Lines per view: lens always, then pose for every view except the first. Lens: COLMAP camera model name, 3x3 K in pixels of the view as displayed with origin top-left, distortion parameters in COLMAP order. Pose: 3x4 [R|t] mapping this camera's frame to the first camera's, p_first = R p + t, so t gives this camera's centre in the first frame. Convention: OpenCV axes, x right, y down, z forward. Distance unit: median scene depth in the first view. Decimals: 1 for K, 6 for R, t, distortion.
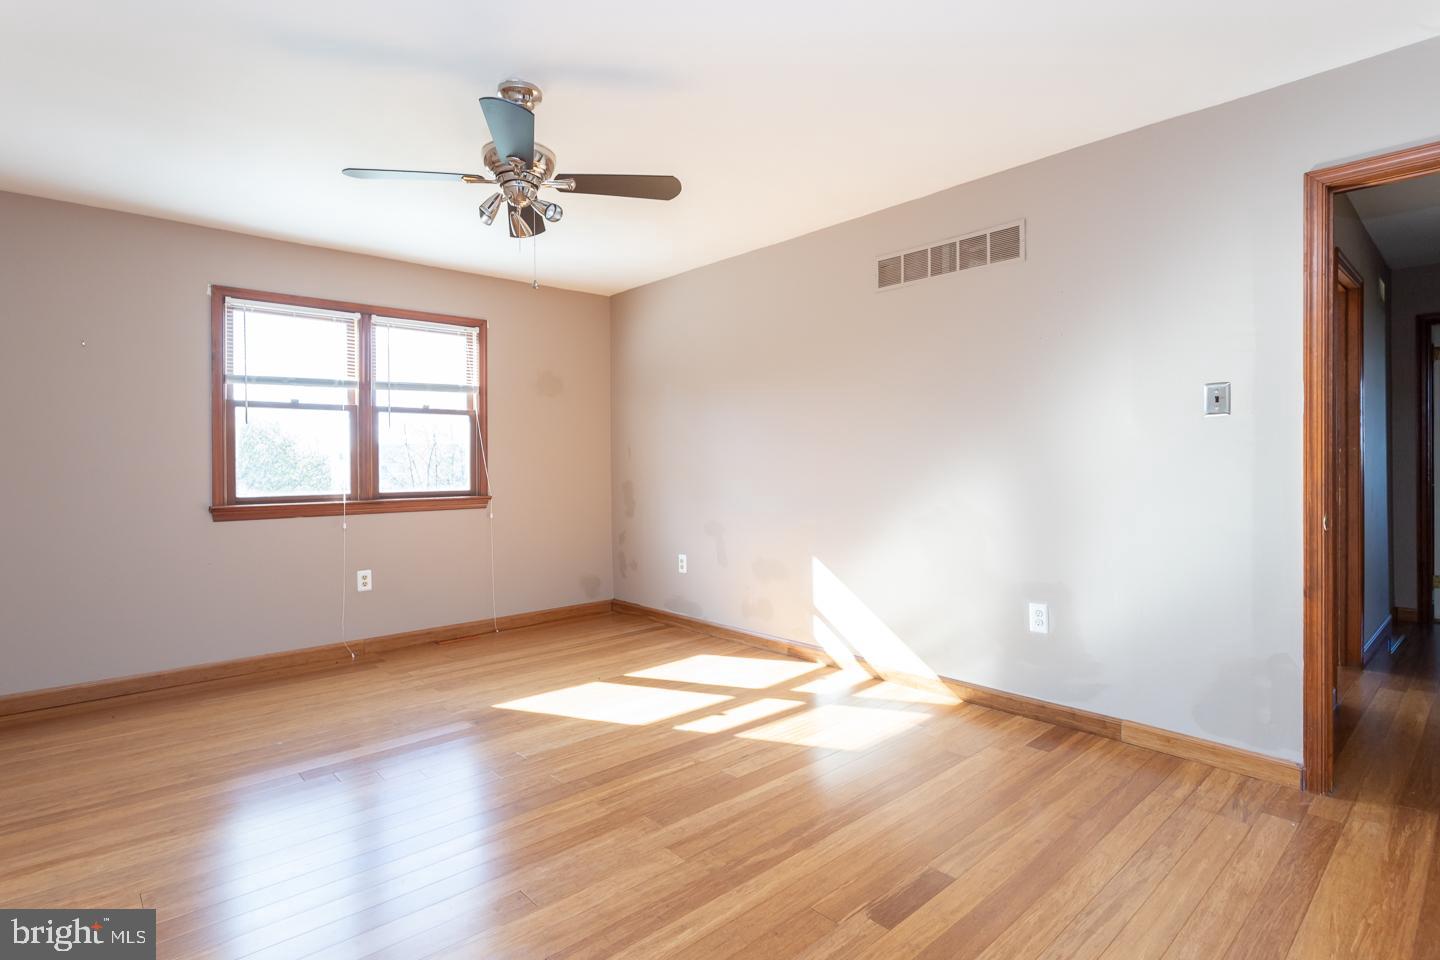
lens RADIAL K [[734.1, 0, 716.7], [0, 734.1, 463.1], [0, 0, 1]] dist [0.000617, 0.000226]
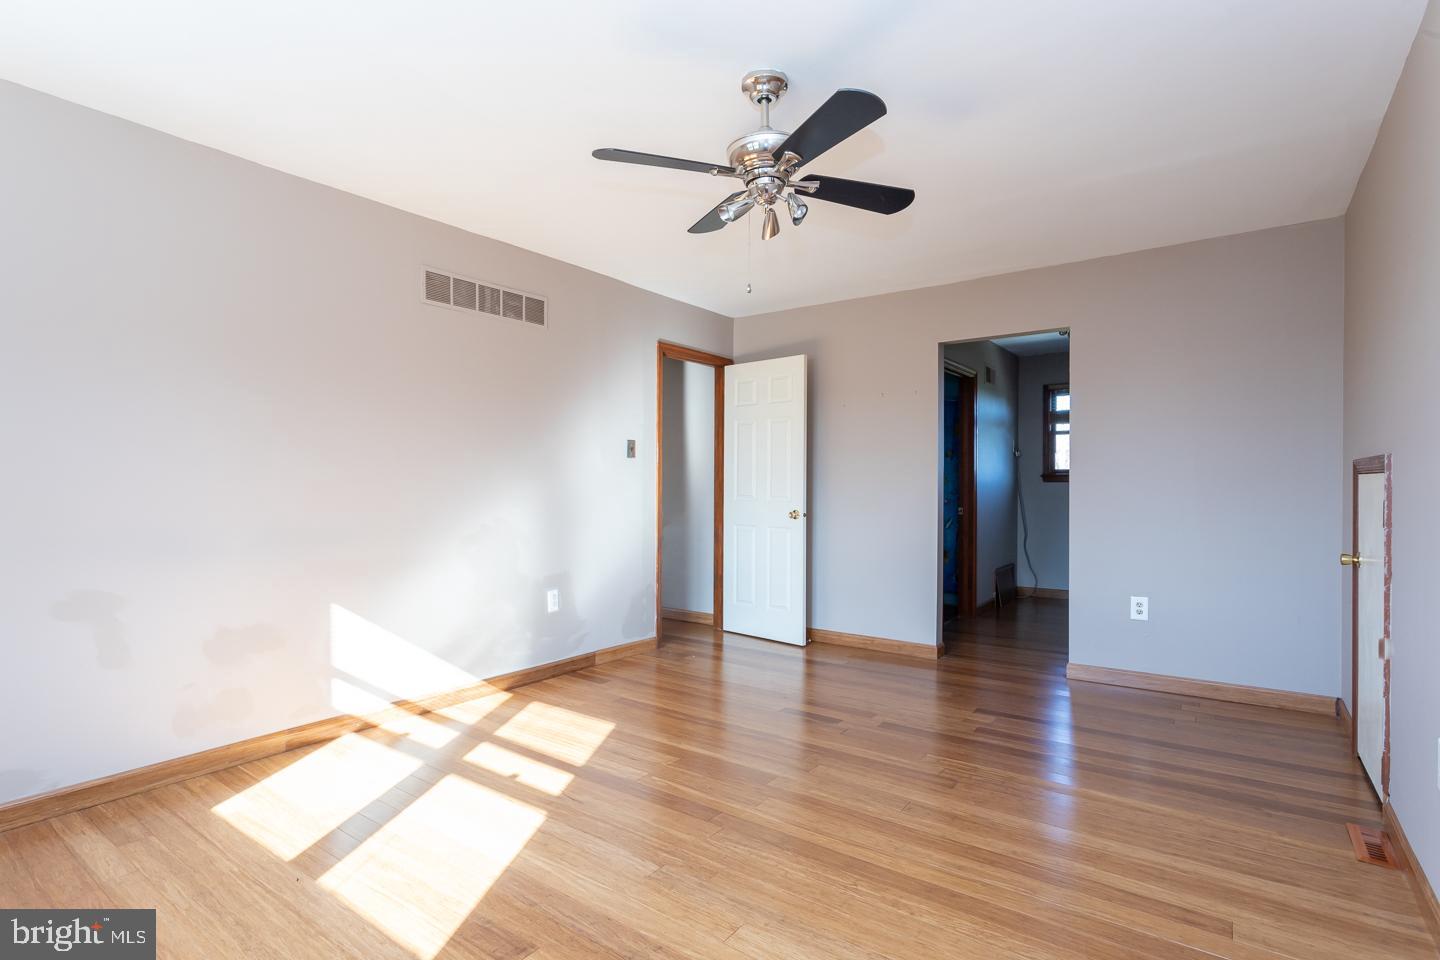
lens RADIAL K [[716.1, 0, 702.4], [0, 716.1, 486.9], [0, 0, 1]] dist [-0.012888, 0.000474]
pose [[-0.187691, 0.001732, 0.982227, -0.864895], [0.001778, 0.999997, -0.001423, 0.006296], [-0.982227, 0.001480, -0.187693, 0.949726]]
